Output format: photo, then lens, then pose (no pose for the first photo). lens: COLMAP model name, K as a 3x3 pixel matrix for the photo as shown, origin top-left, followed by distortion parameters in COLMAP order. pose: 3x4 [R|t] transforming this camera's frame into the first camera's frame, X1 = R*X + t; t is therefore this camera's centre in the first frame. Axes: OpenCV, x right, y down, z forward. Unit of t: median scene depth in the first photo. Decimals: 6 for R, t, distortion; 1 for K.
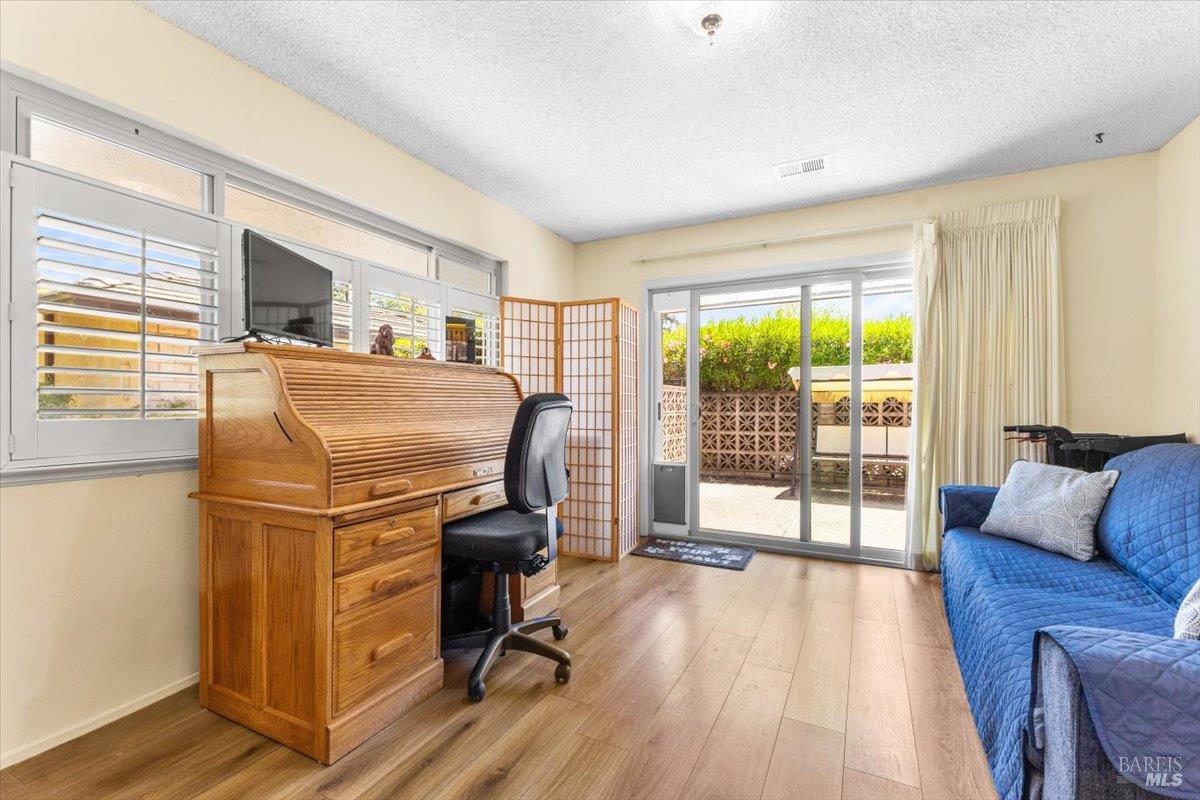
lens RADIAL K [[520.6, 0, 601.6], [0, 520.6, 405.8], [0, 0, 1]] dist [0.002755, 0.000736]
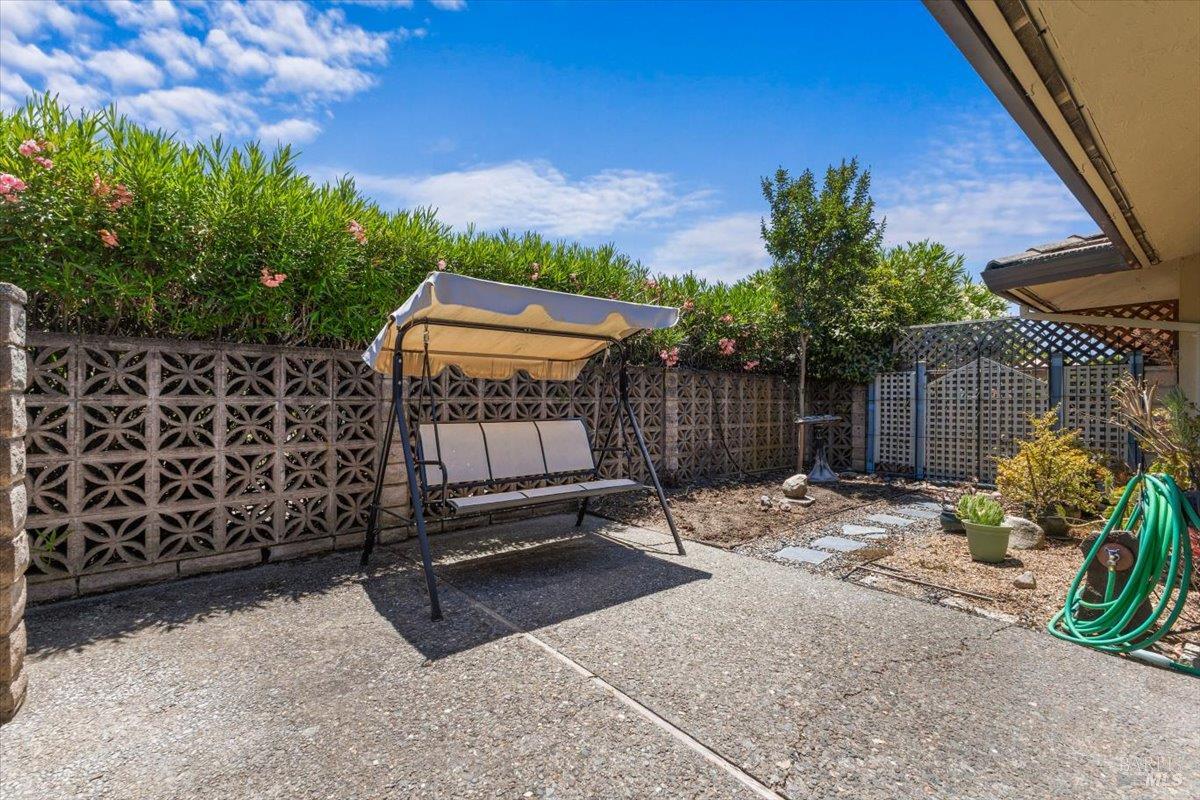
lens RADIAL K [[520.6, 0, 601.4], [0, 520.6, 398.6], [0, 0, 1]] dist [0.002755, 0.000736]
pose [[0.398756, 0.001334, 0.917056, 0.059635], [-0.008283, 0.999963, 0.002147, 0.010705], [-0.917019, -0.008452, 0.398753, 0.587743]]
